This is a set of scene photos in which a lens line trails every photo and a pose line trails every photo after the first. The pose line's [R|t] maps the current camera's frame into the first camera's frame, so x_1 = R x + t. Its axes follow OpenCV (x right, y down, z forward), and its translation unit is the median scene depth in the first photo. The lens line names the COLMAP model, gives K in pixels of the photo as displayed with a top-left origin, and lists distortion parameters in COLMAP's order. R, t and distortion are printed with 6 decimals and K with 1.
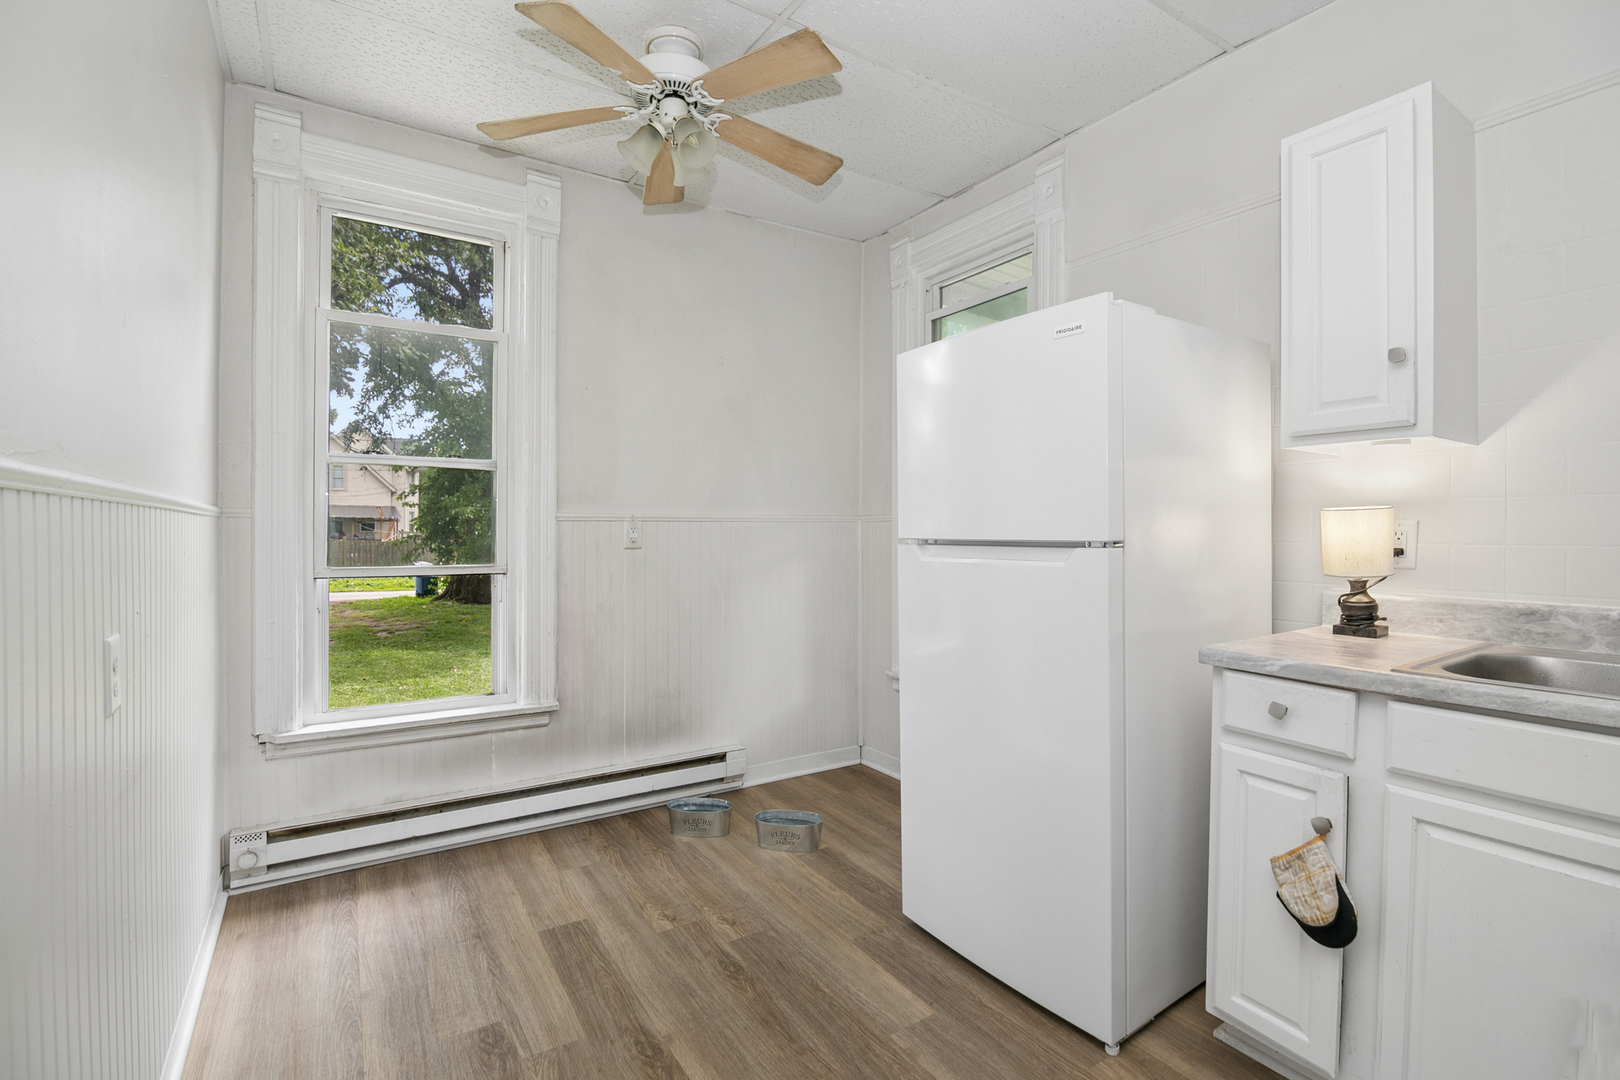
lens RADIAL K [[734.9, 0, 808.5], [0, 734.9, 537.4], [0, 0, 1]] dist [-0.004576, -0.003482]
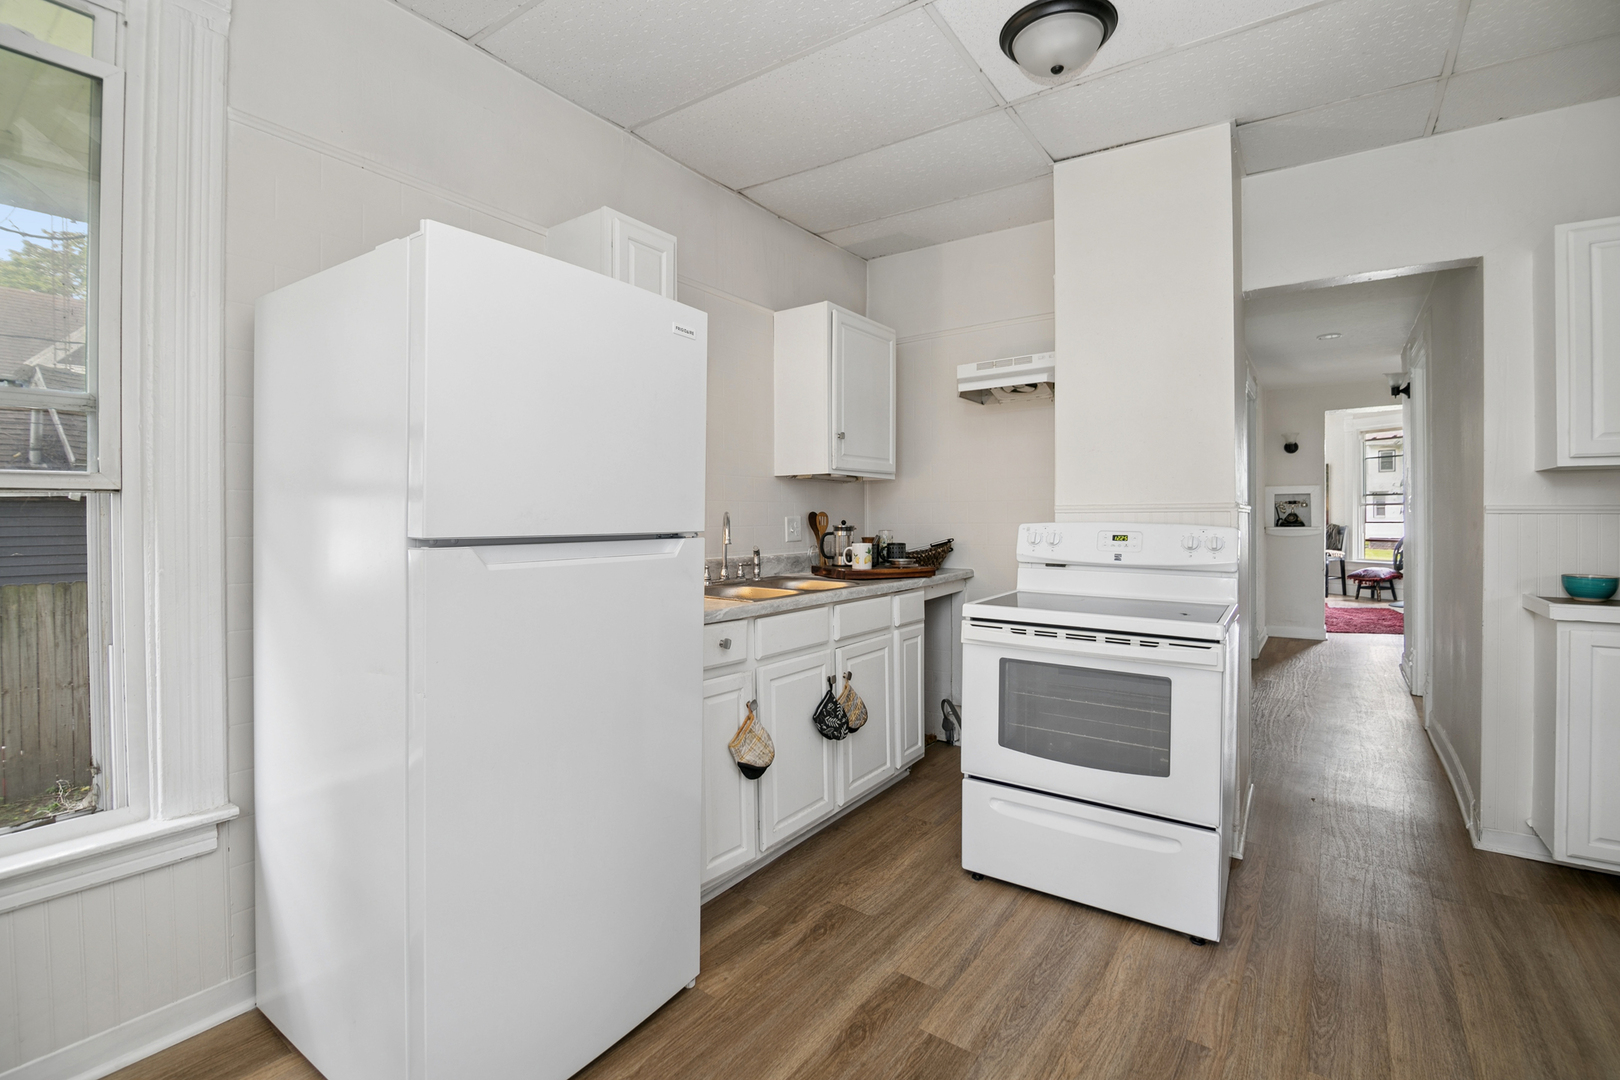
lens RADIAL K [[734.9, 0, 812.9], [0, 734.9, 506.7], [0, 0, 1]] dist [-0.004576, -0.003482]
pose [[-0.363019, -0.000653, 0.931781, -0.692902], [0.005955, 0.999978, 0.003021, -0.034707], [-0.931763, 0.006646, -0.363007, 1.205976]]
